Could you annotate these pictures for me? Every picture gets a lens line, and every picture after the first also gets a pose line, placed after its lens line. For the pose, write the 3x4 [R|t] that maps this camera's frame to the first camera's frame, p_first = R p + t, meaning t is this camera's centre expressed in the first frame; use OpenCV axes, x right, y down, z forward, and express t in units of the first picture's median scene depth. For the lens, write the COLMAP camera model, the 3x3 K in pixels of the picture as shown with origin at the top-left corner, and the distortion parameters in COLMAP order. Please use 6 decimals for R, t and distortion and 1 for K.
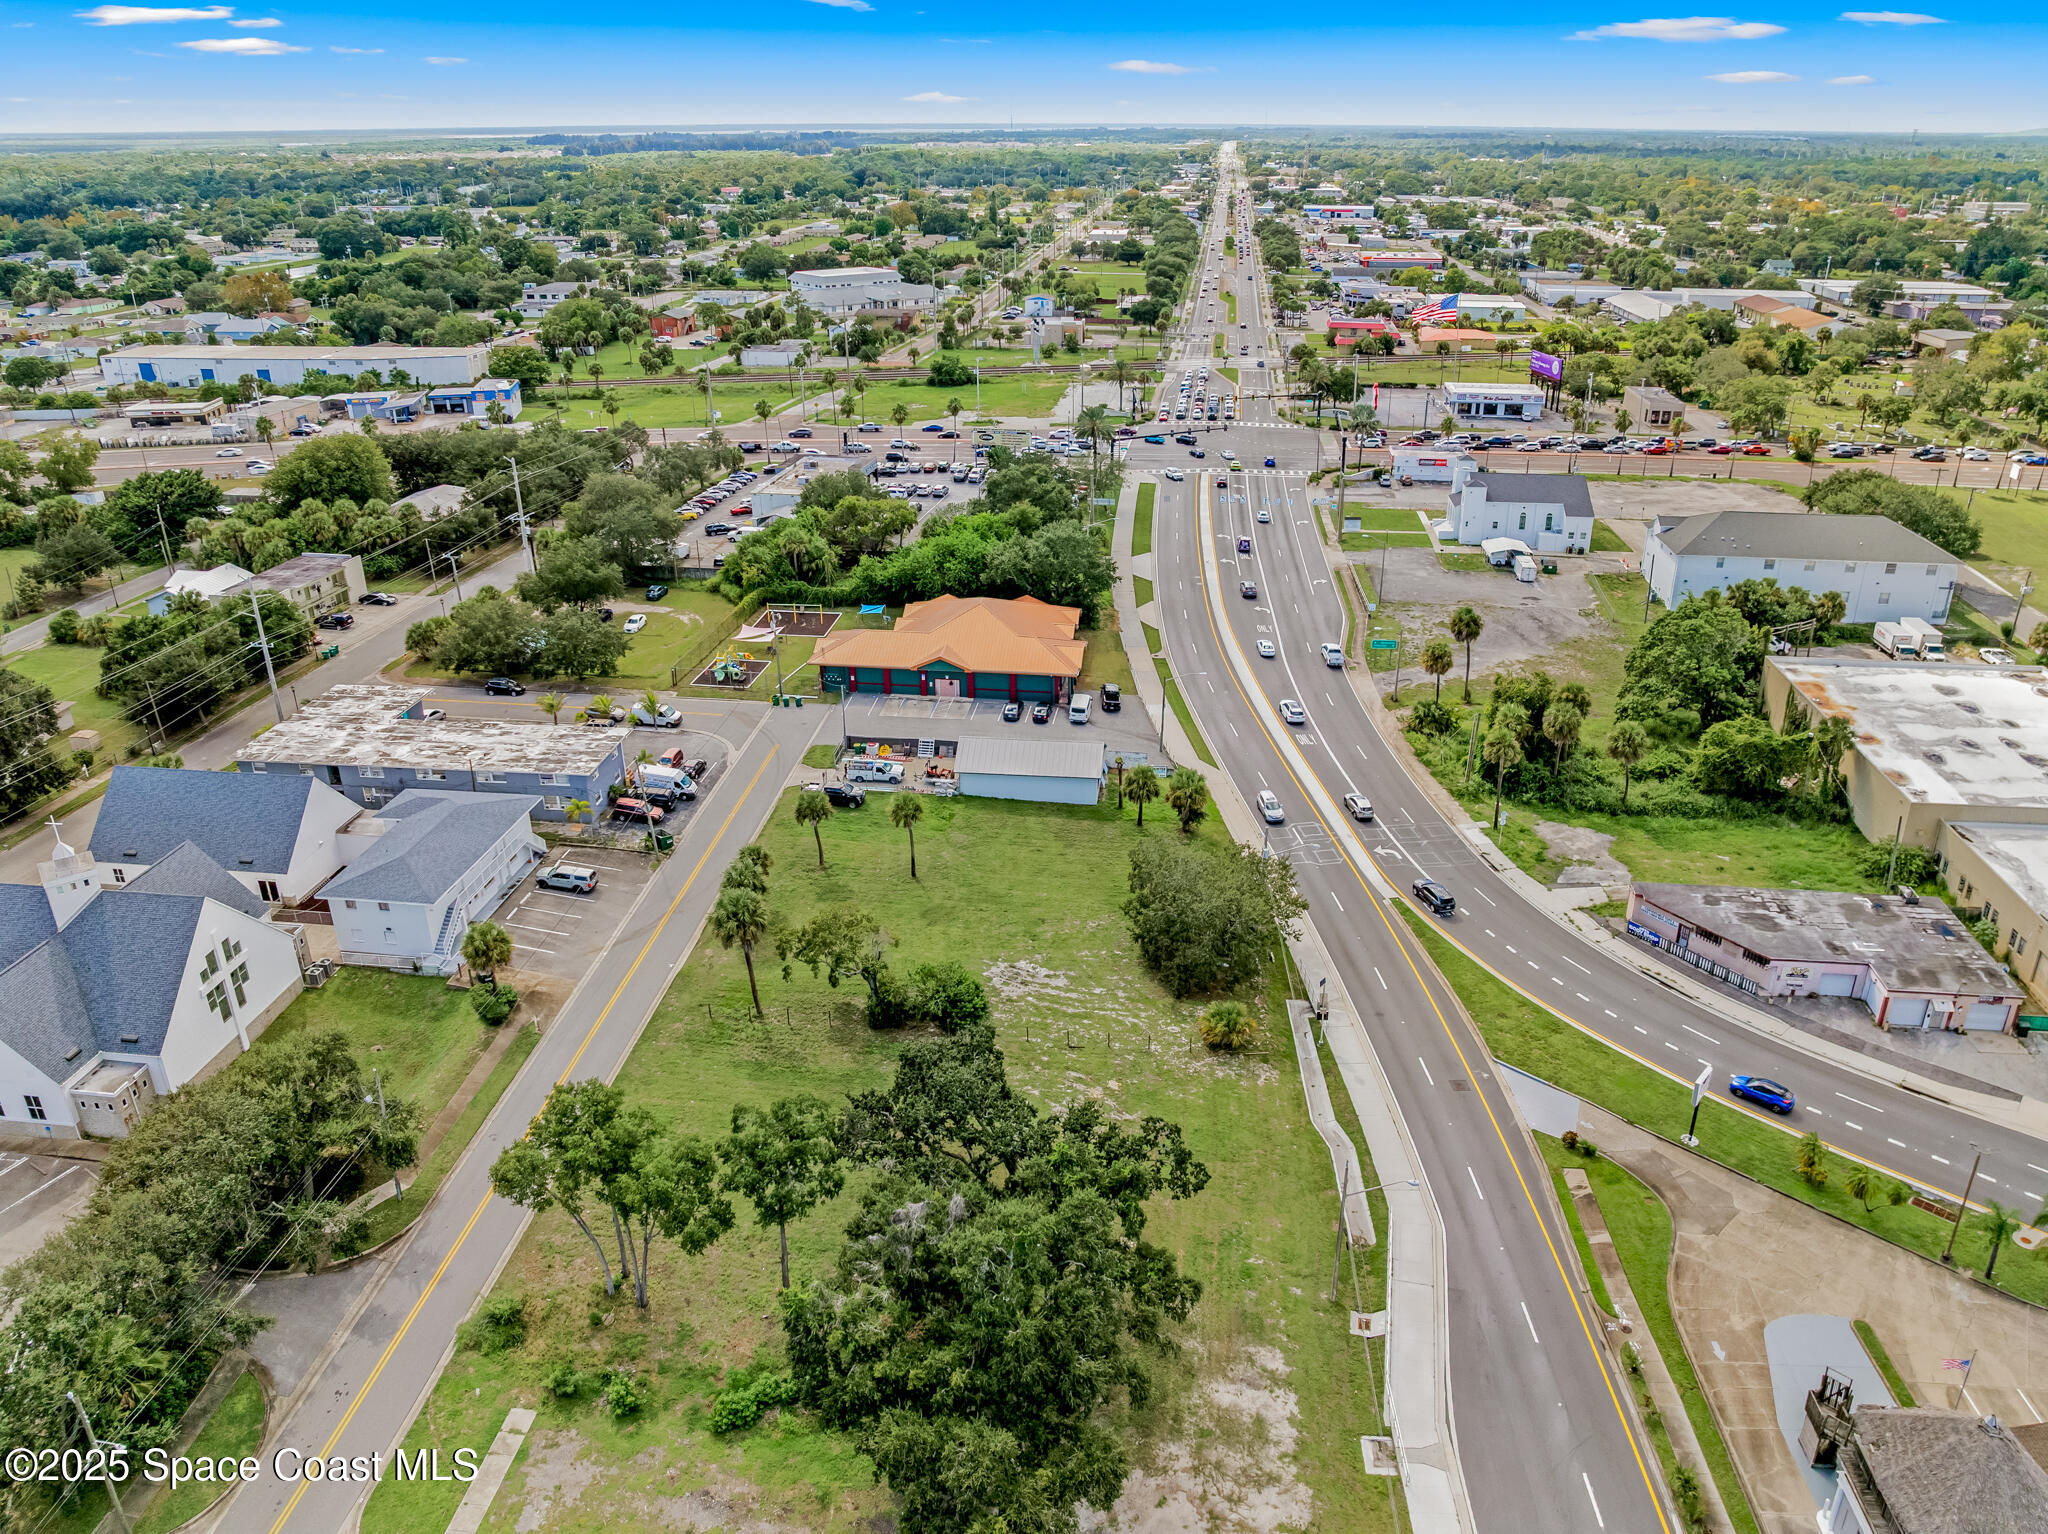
lens RADIAL K [[1426.5, 0, 1024.0], [0, 1426.5, 767.0], [0, 0, 1]] dist [-0.018038, 0.001433]
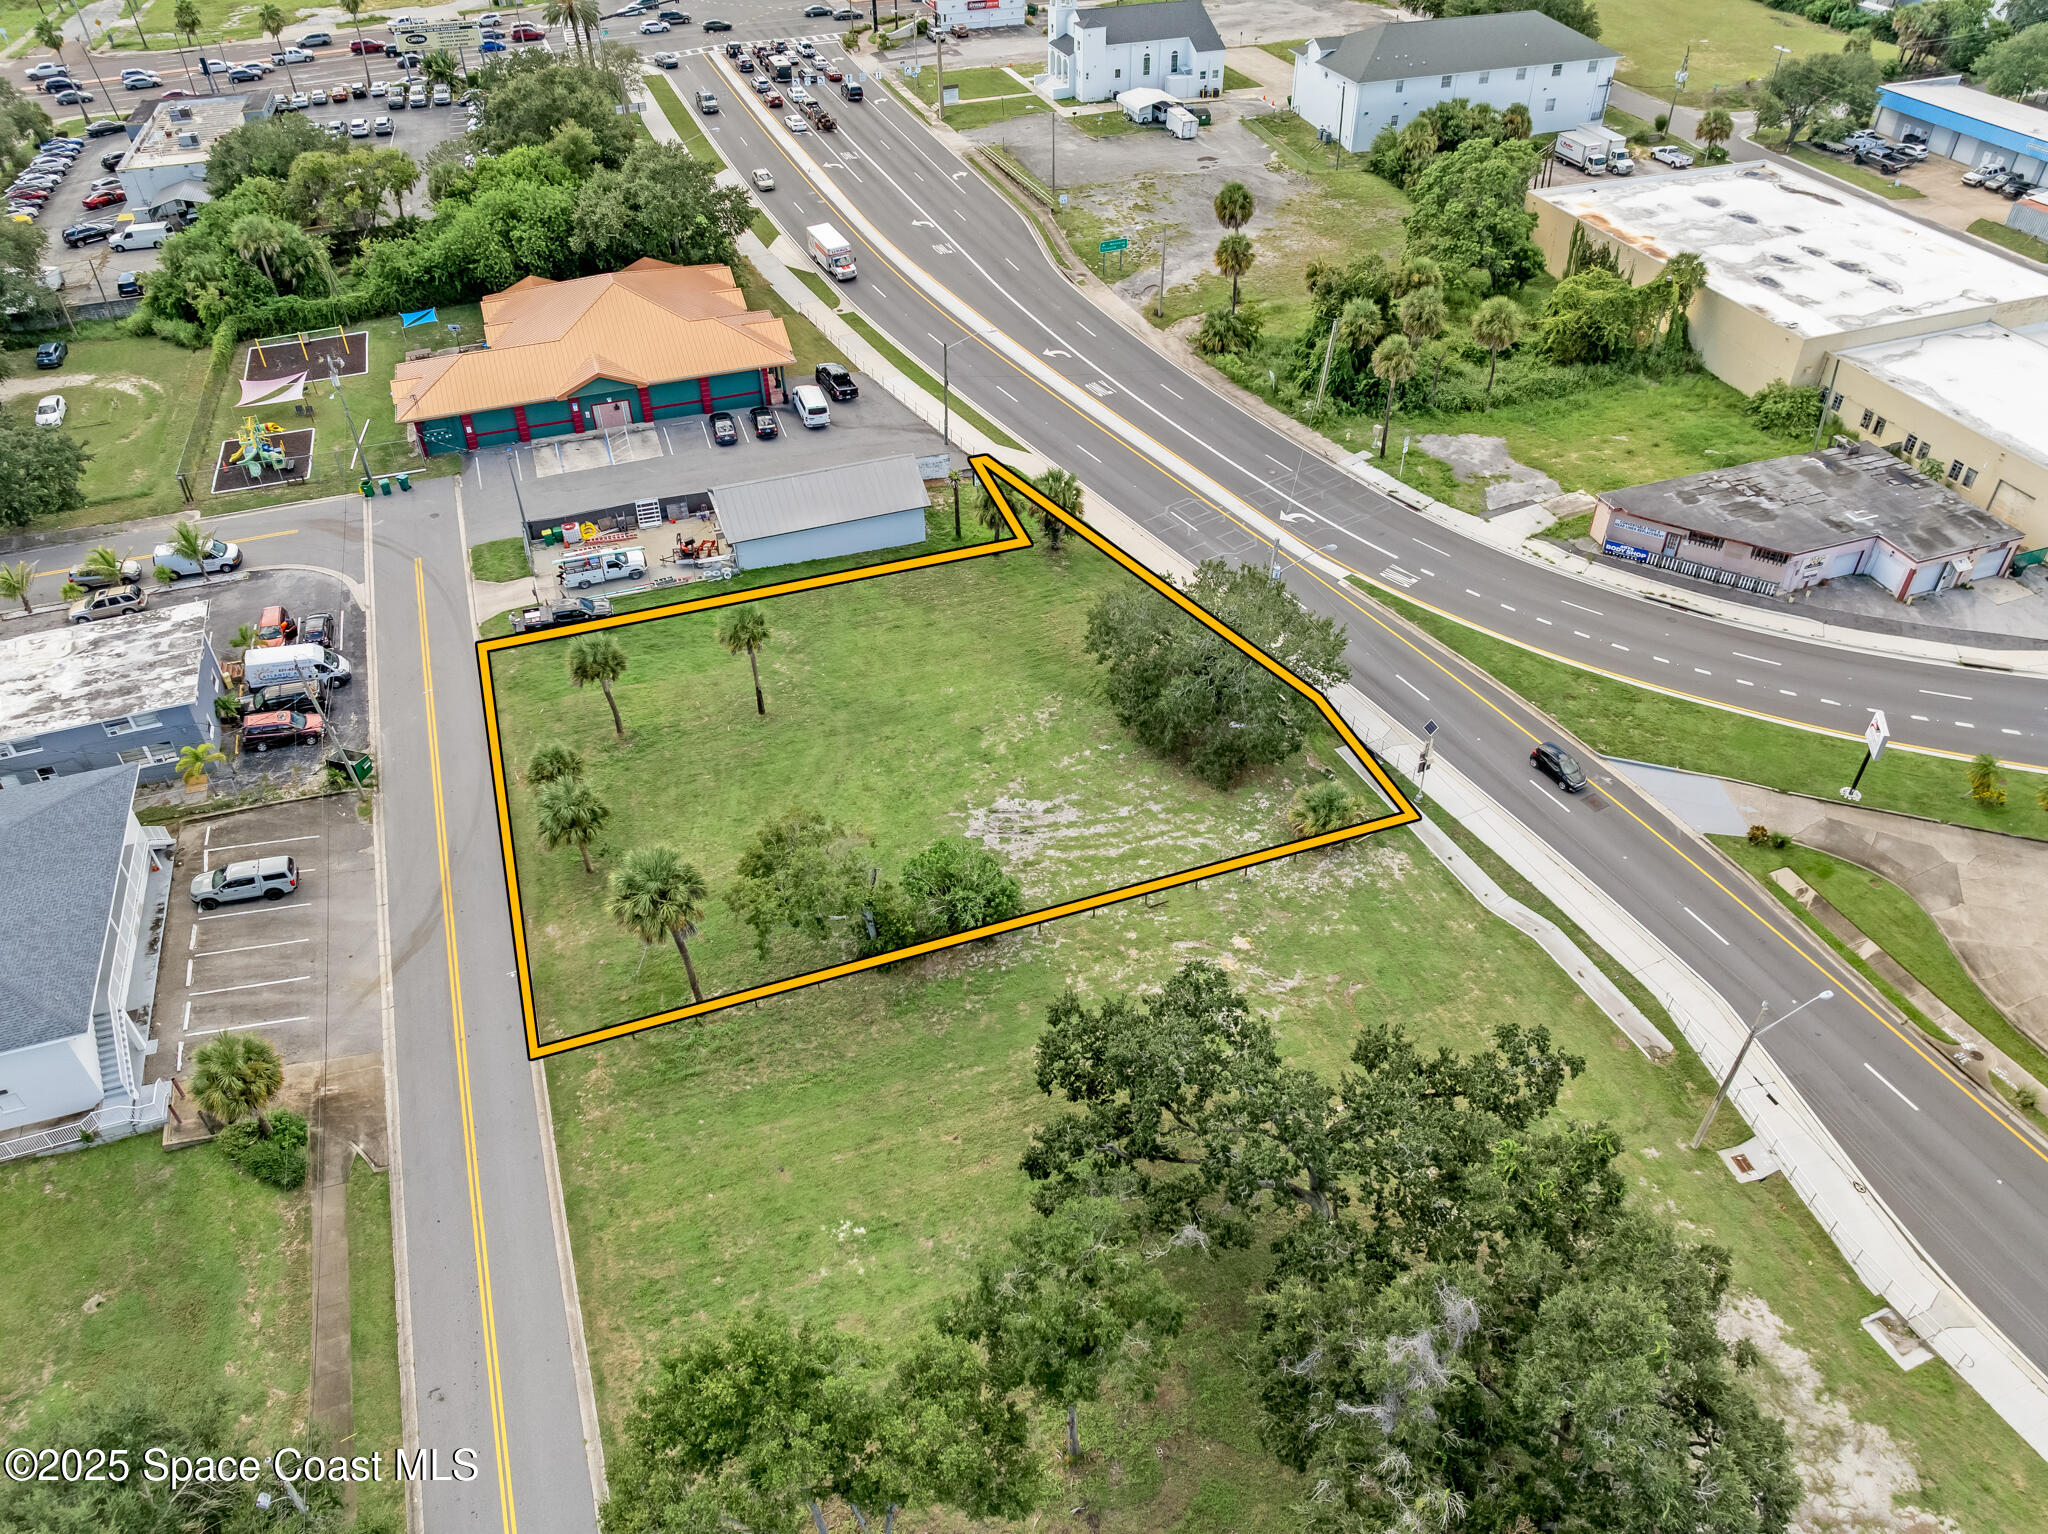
lens RADIAL K [[1438.8, 0, 1024.0], [0, 1438.8, 767.0], [0, 0, 1]] dist [-0.036823, 0.005516]
pose [[0.894010, -0.291765, 0.340029, -0.179501], [0.191384, 0.934870, 0.298983, -0.071933], [-0.405116, -0.202217, 0.891622, 0.274118]]
